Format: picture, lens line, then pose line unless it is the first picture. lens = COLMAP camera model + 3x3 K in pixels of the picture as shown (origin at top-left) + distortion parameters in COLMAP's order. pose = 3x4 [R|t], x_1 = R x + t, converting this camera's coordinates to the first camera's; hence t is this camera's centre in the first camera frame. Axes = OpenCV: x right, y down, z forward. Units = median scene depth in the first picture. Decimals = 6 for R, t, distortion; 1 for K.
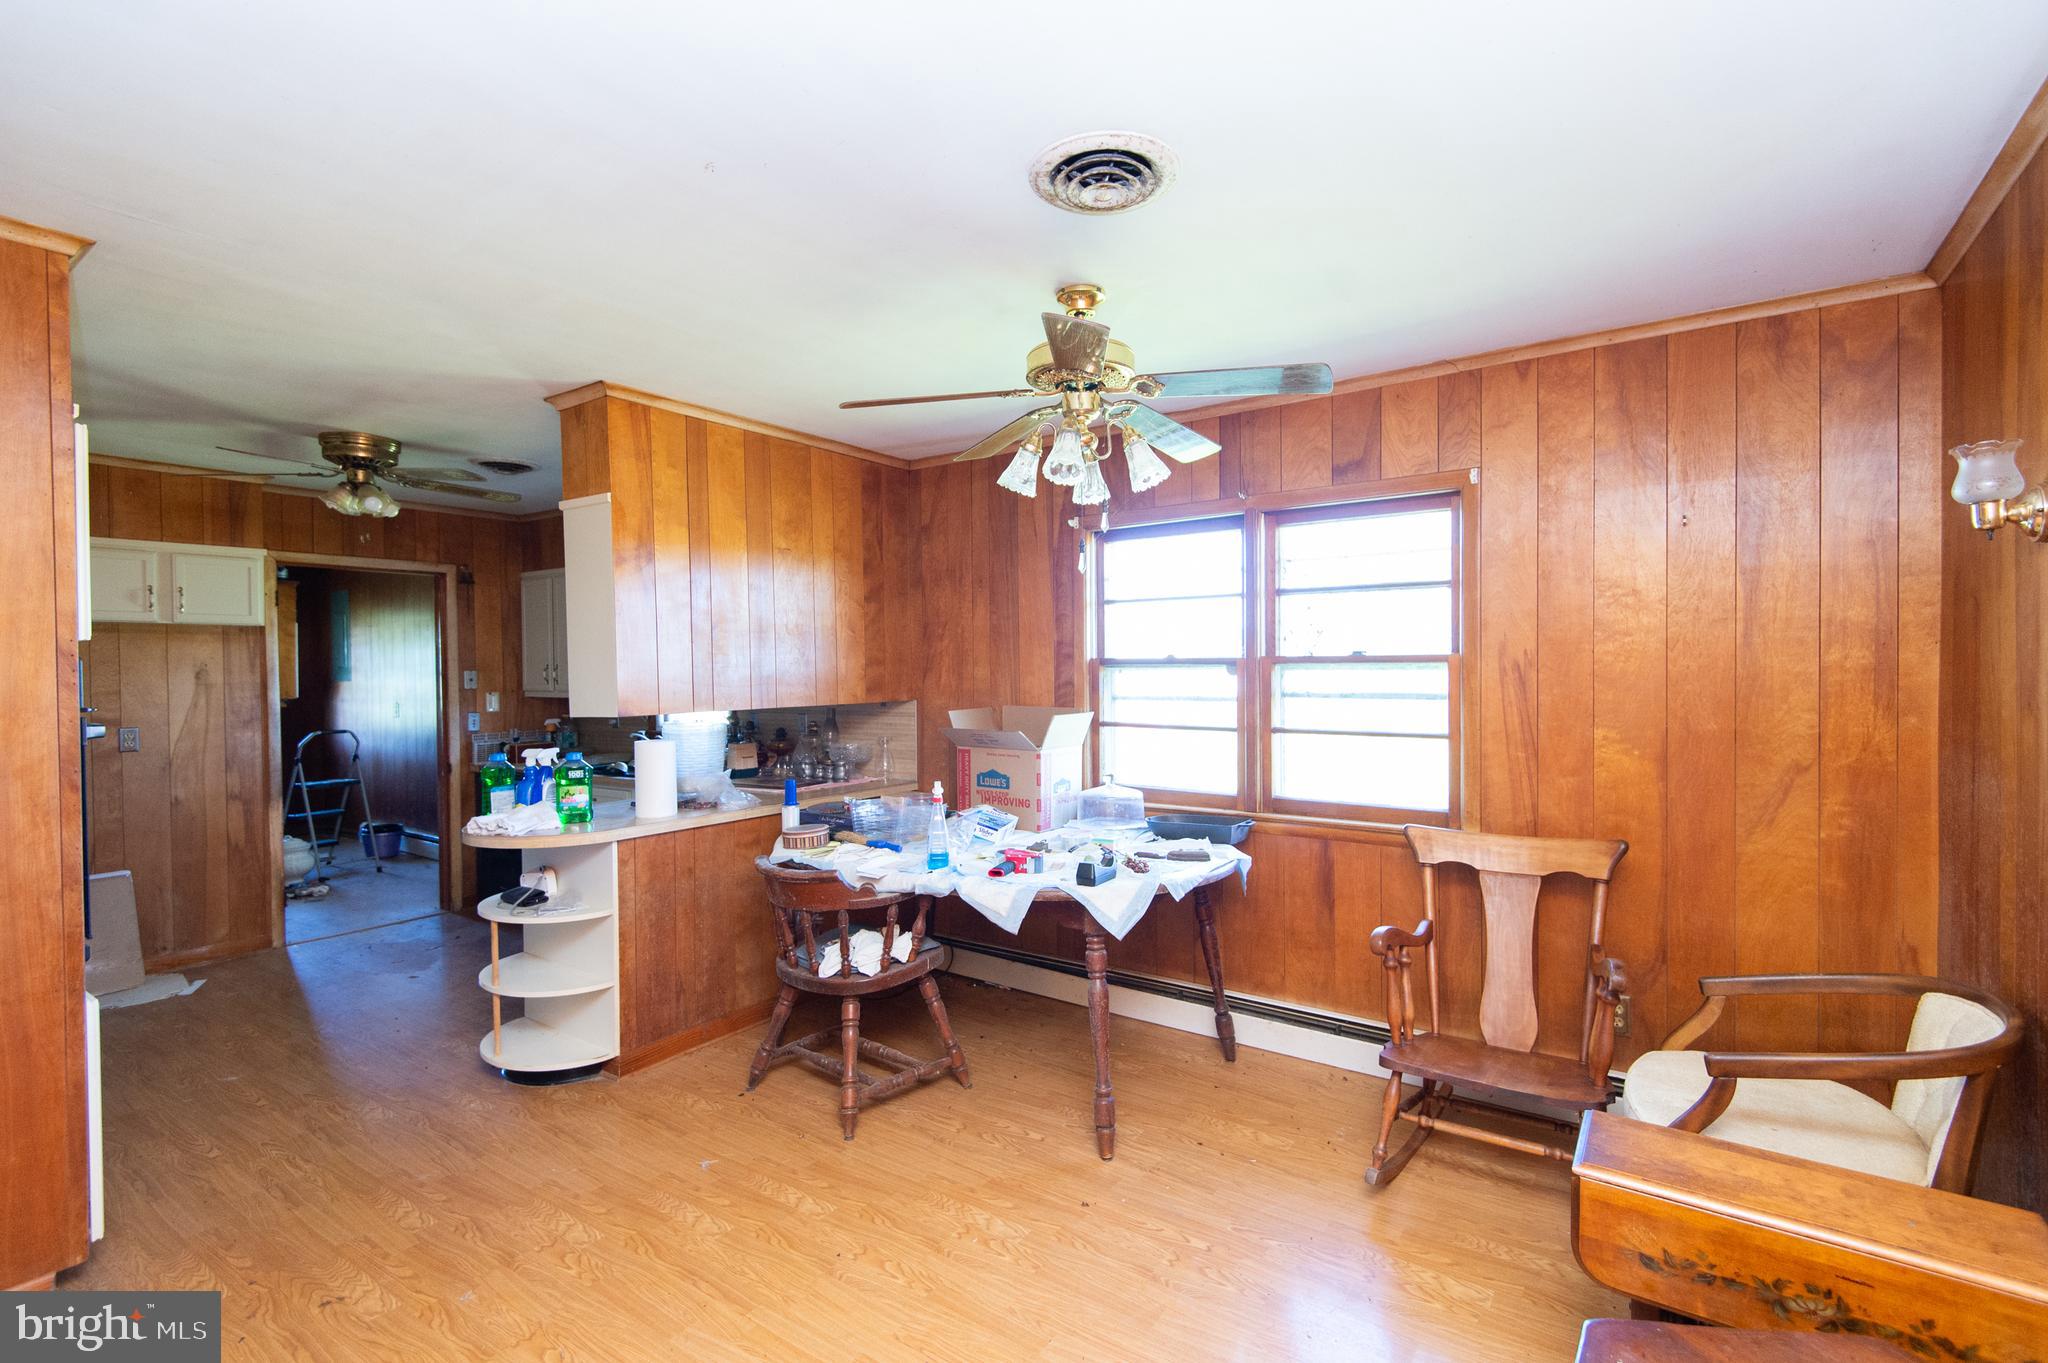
lens RADIAL K [[929.5, 0, 1025.4], [0, 929.5, 675.7], [0, 0, 1]] dist [0.015016, -0.008789]
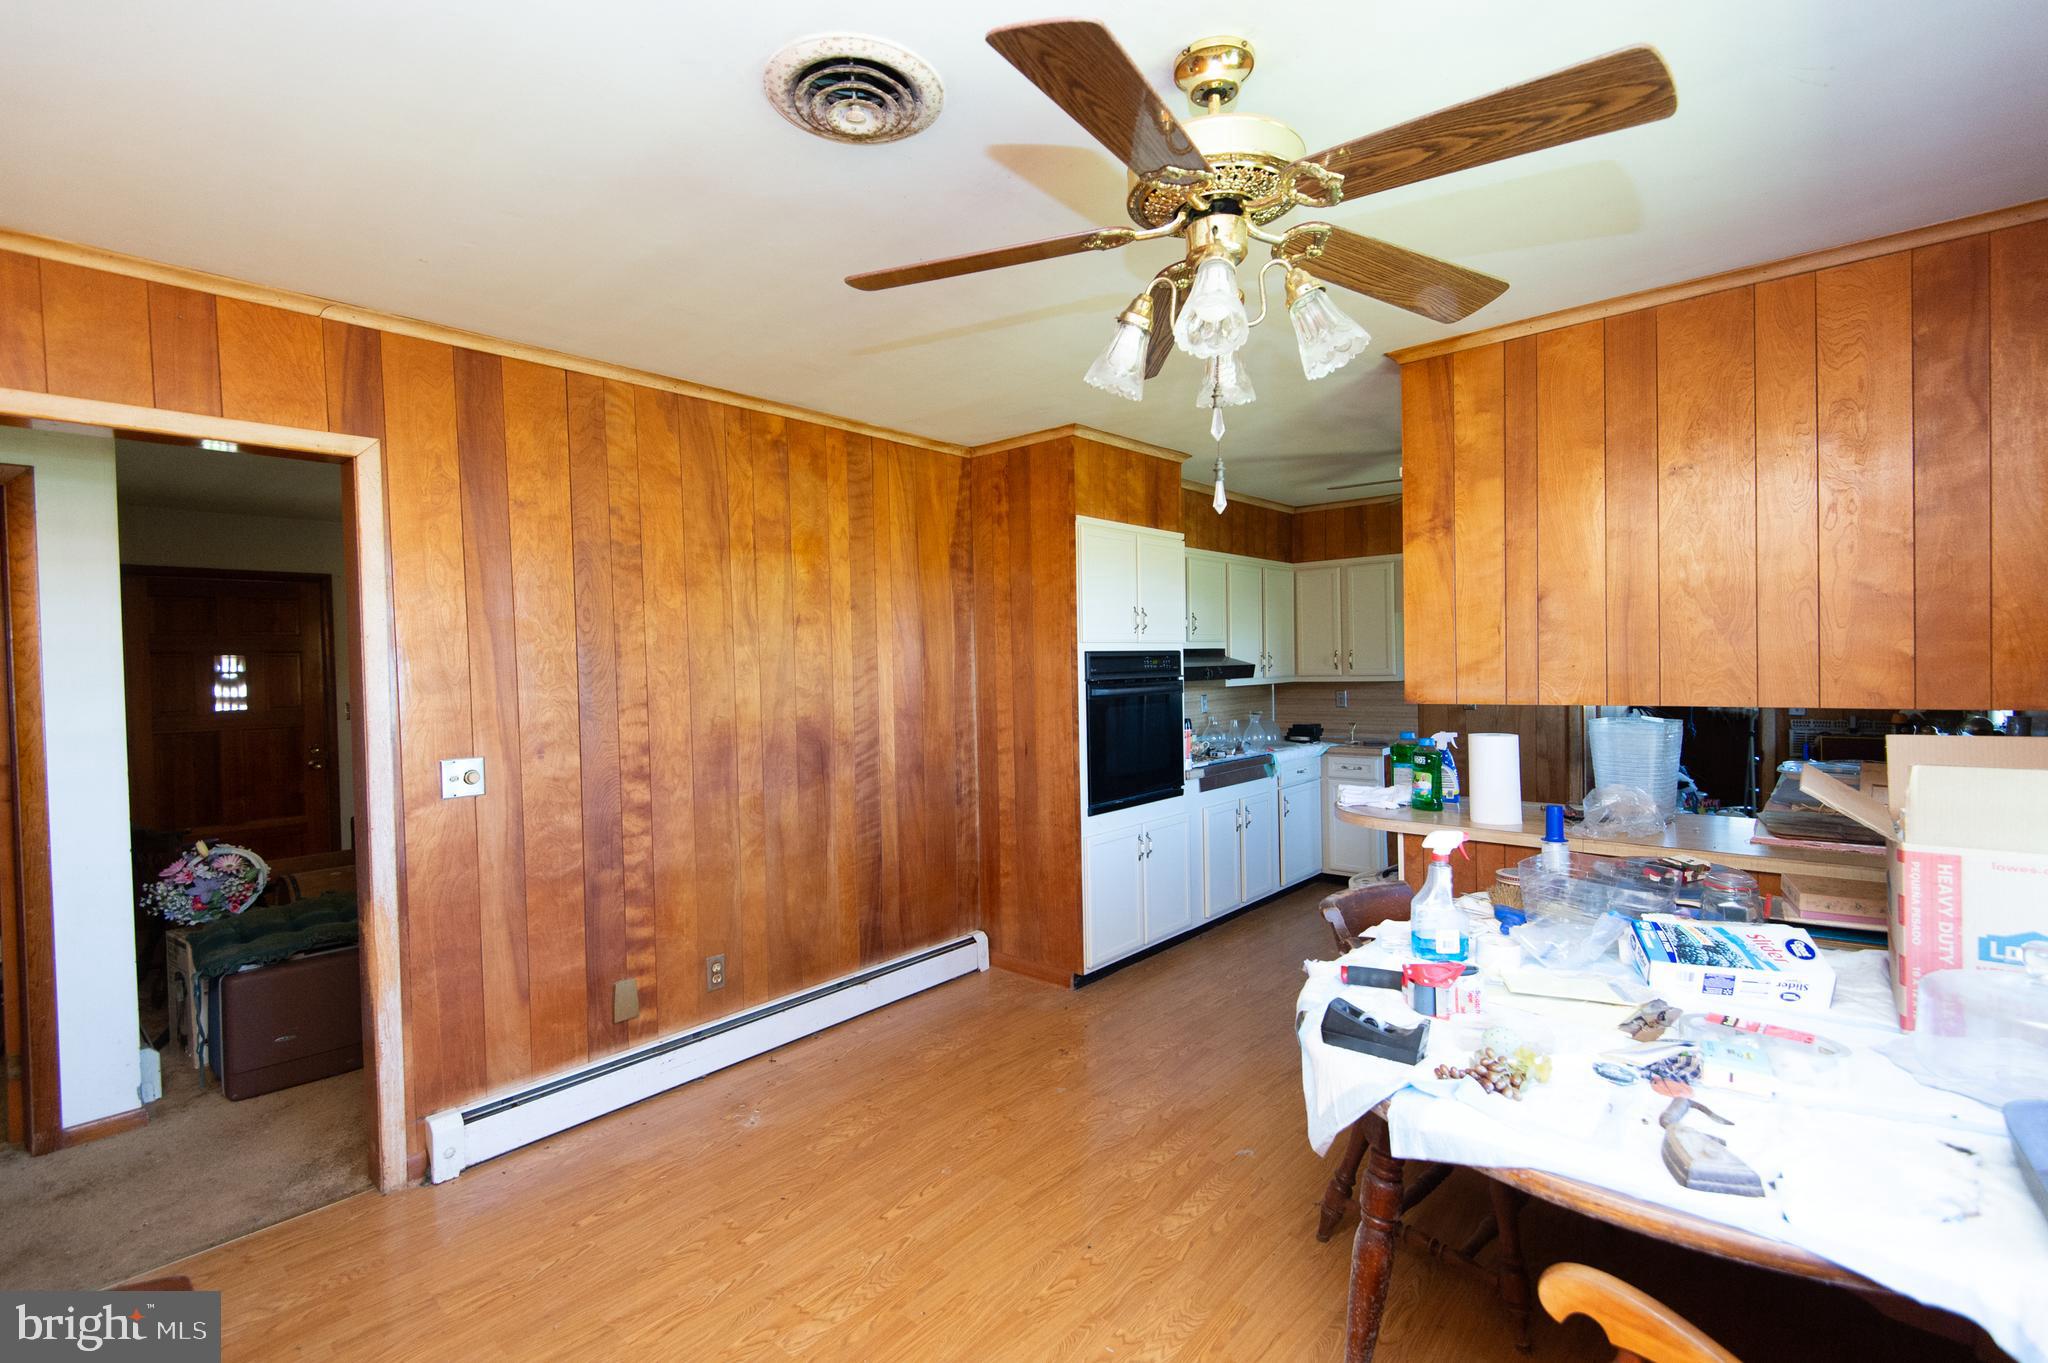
lens RADIAL K [[915.2, 0, 1026.7], [0, 915.2, 690.5], [0, 0, 1]] dist [0.000230, -0.000670]
pose [[-0.100580, 0.045093, -0.993907, 0.343187], [0.015943, 0.998917, 0.043706, -0.010721], [0.994801, -0.011450, -0.101190, 0.468630]]
